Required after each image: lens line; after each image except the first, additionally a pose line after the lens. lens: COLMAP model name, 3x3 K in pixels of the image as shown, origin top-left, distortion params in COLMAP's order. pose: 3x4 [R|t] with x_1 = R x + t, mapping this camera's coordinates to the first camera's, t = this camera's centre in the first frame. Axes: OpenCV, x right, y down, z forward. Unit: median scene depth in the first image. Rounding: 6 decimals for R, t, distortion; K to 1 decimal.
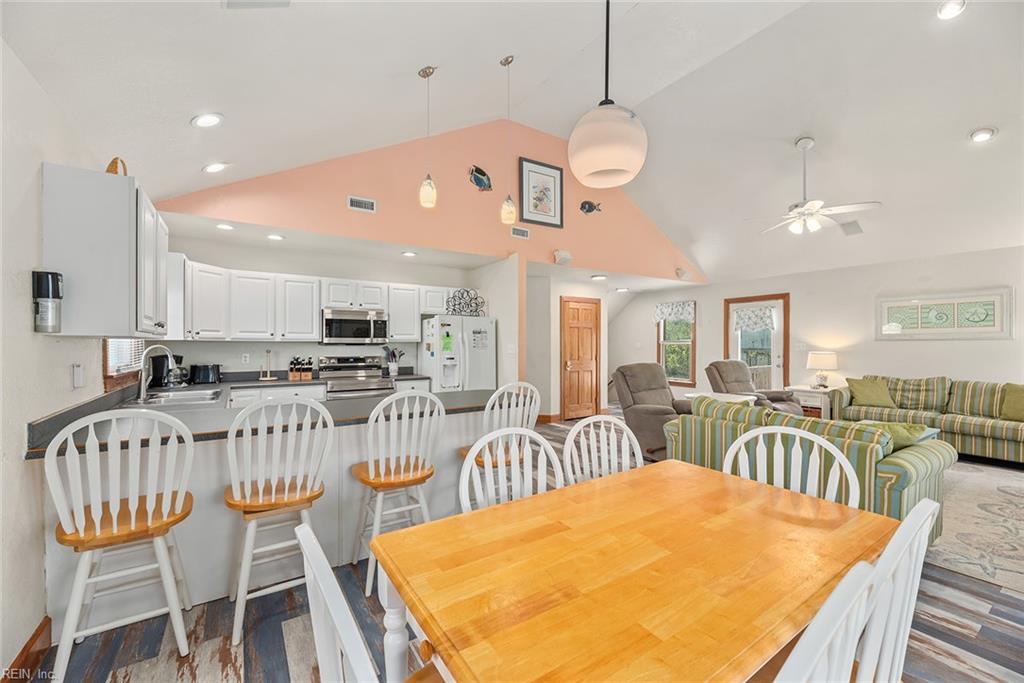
lens RADIAL K [[417.5, 0, 521.3], [0, 417.5, 341.1], [0, 0, 1]] dist [-0.010625, 0.004433]
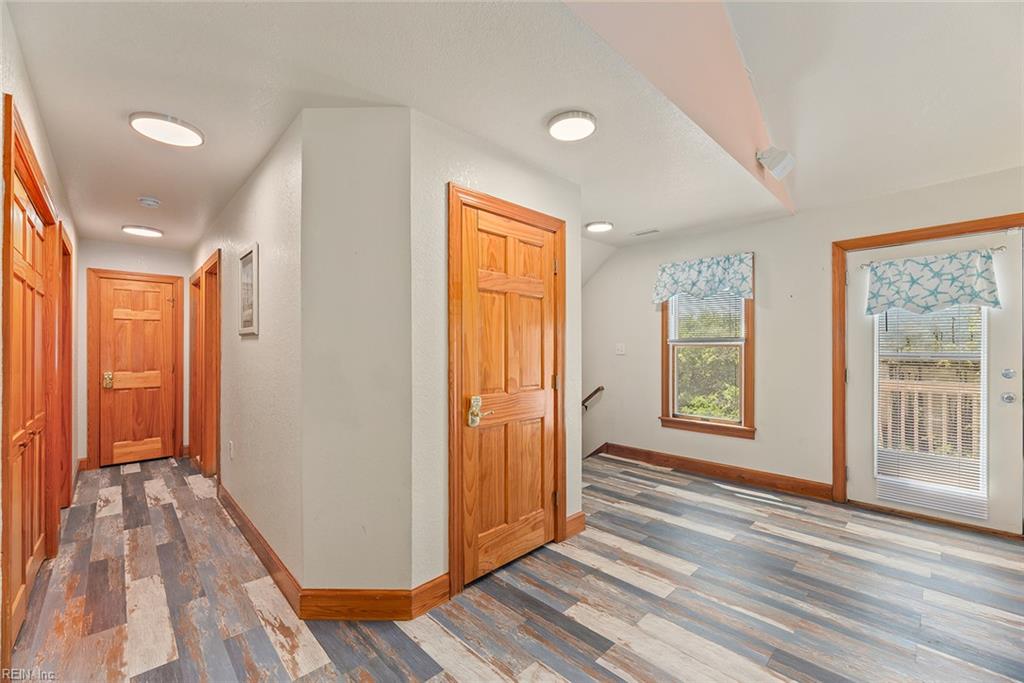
lens RADIAL K [[417.5, 0, 530.3], [0, 417.5, 344.9], [0, 0, 1]] dist [-0.010625, 0.004433]
pose [[0.983241, -0.000533, 0.182311, 0.124647], [0.000763, 0.999999, -0.001194, 0.012095], [-0.182311, 0.001313, 0.983240, 0.873963]]
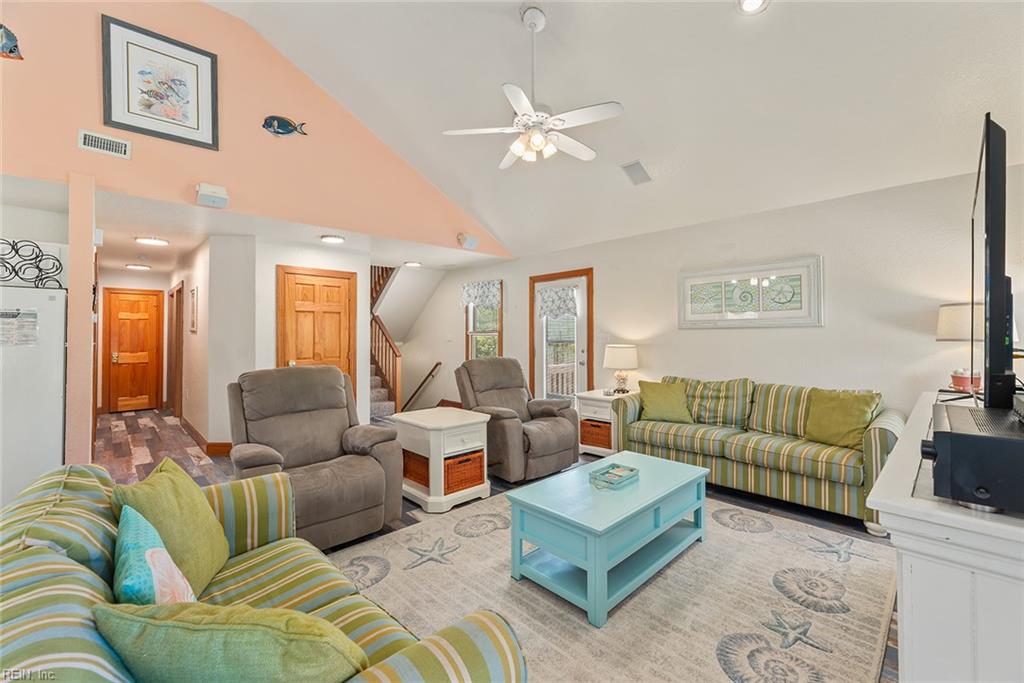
lens RADIAL K [[417.5, 0, 522.7], [0, 417.5, 326.4], [0, 0, 1]] dist [-0.010625, 0.004433]
pose [[0.982572, -0.000382, 0.185884, 0.460544], [0.002929, 0.999905, -0.013432, 0.003018], [-0.185861, 0.013742, 0.982480, 0.326592]]
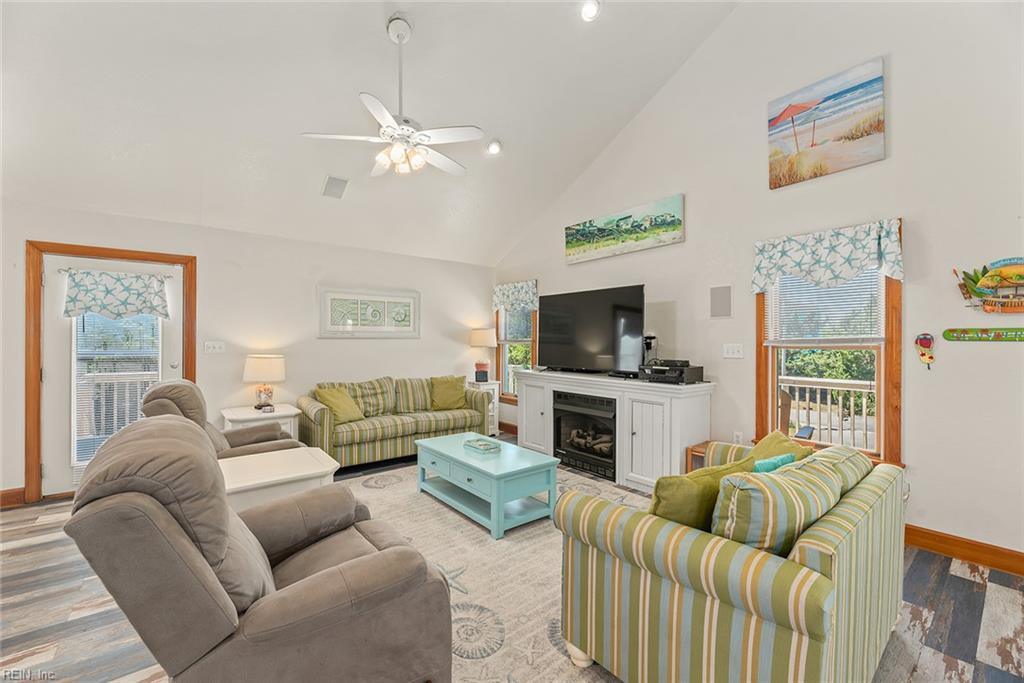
lens RADIAL K [[417.5, 0, 502.1], [0, 417.5, 341.0], [0, 0, 1]] dist [-0.010625, 0.004433]
pose [[-0.055360, 0.001843, 0.998465, 0.032737], [-0.006357, 0.999977, -0.002198, 0.003303], [-0.998446, -0.006469, -0.055347, 0.733949]]
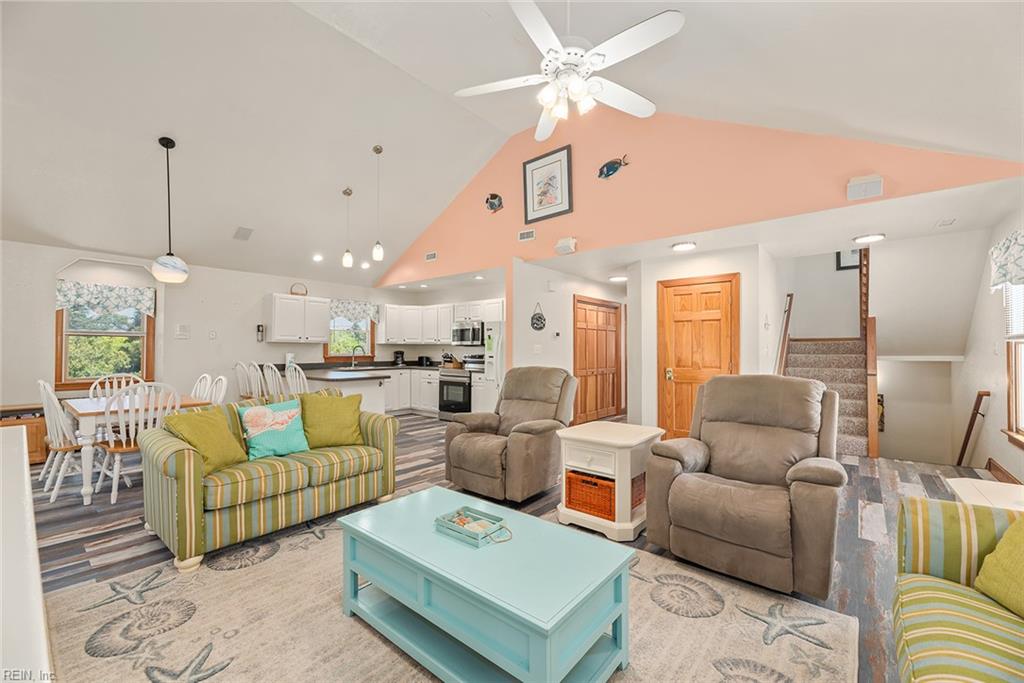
lens RADIAL K [[417.5, 0, 499.2], [0, 417.5, 337.5], [0, 0, 1]] dist [-0.010625, 0.004433]
pose [[0.261112, -0.026748, -0.964938, 0.949947], [0.002864, 0.999633, -0.026935, 0.016927], [0.965304, 0.004269, 0.261093, 0.665714]]
